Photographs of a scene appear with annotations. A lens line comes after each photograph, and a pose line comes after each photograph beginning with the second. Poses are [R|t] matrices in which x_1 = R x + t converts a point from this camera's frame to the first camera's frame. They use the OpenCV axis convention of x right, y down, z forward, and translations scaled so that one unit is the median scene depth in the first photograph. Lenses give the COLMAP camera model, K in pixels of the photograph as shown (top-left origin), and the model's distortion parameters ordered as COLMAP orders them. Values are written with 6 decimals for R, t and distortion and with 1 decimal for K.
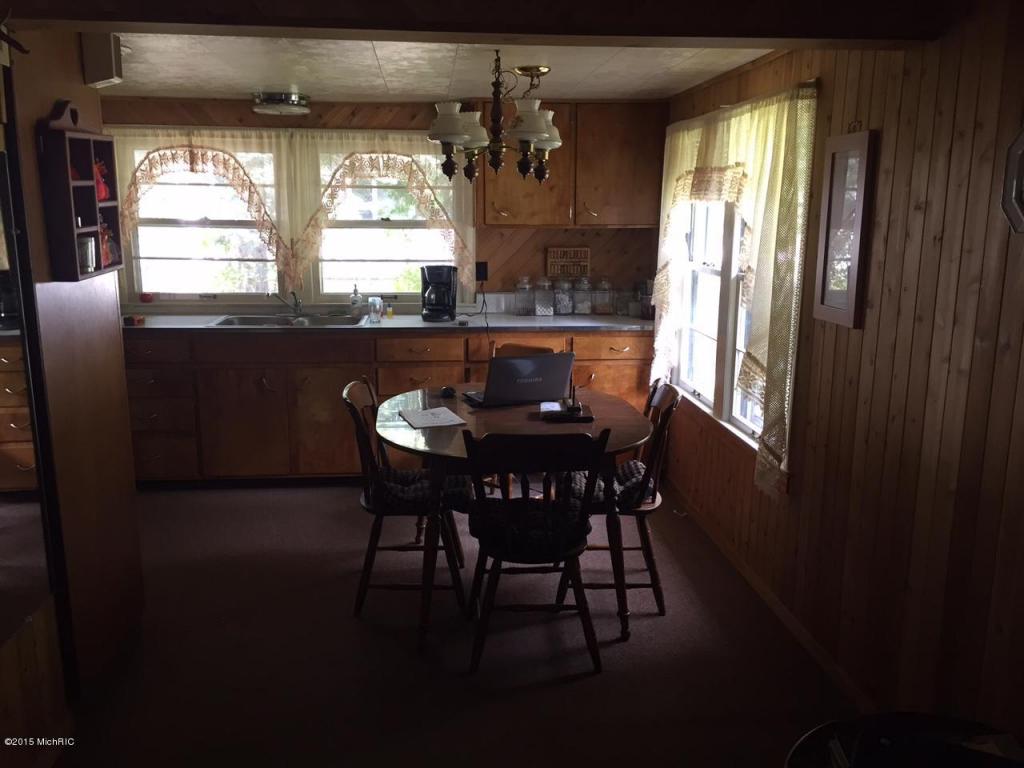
lens RADIAL K [[892.7, 0, 514.4], [0, 892.7, 381.9], [0, 0, 1]] dist [0.093757, -0.140068]
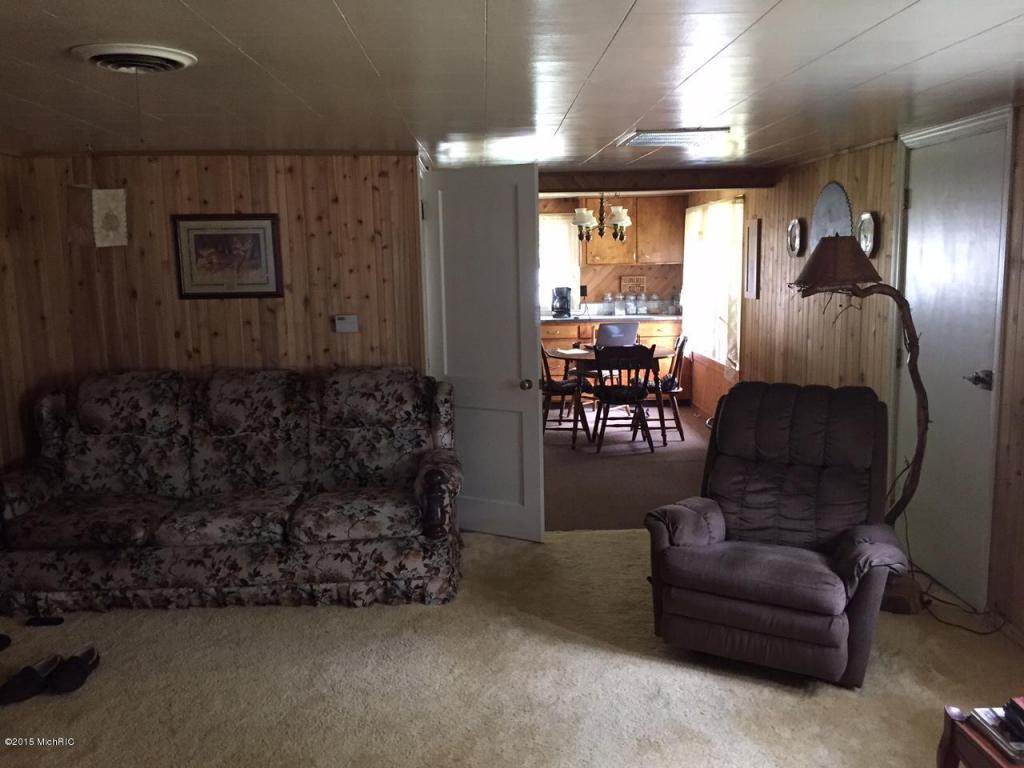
lens RADIAL K [[892.7, 0, 514.4], [0, 892.7, 381.9], [0, 0, 1]] dist [0.093757, -0.140068]
pose [[0.997833, -0.016027, -0.063823, -0.066597], [0.012425, 0.998329, -0.056442, 0.160538], [0.064620, 0.055527, 0.996364, -0.790490]]
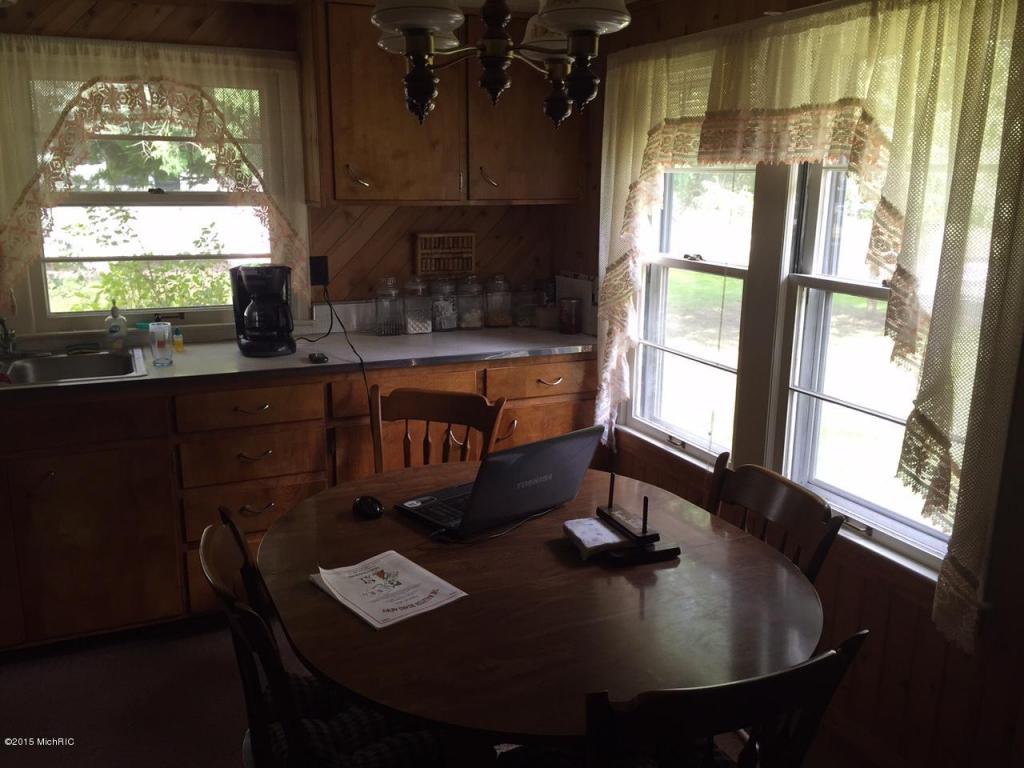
lens RADIAL K [[892.7, 0, 514.4], [0, 892.7, 381.9], [0, 0, 1]] dist [0.093757, -0.140068]
pose [[0.945531, -0.069918, 0.317936, -0.123553], [0.060161, 0.997370, 0.040416, -0.063660], [-0.319926, -0.019087, 0.947250, 0.345875]]
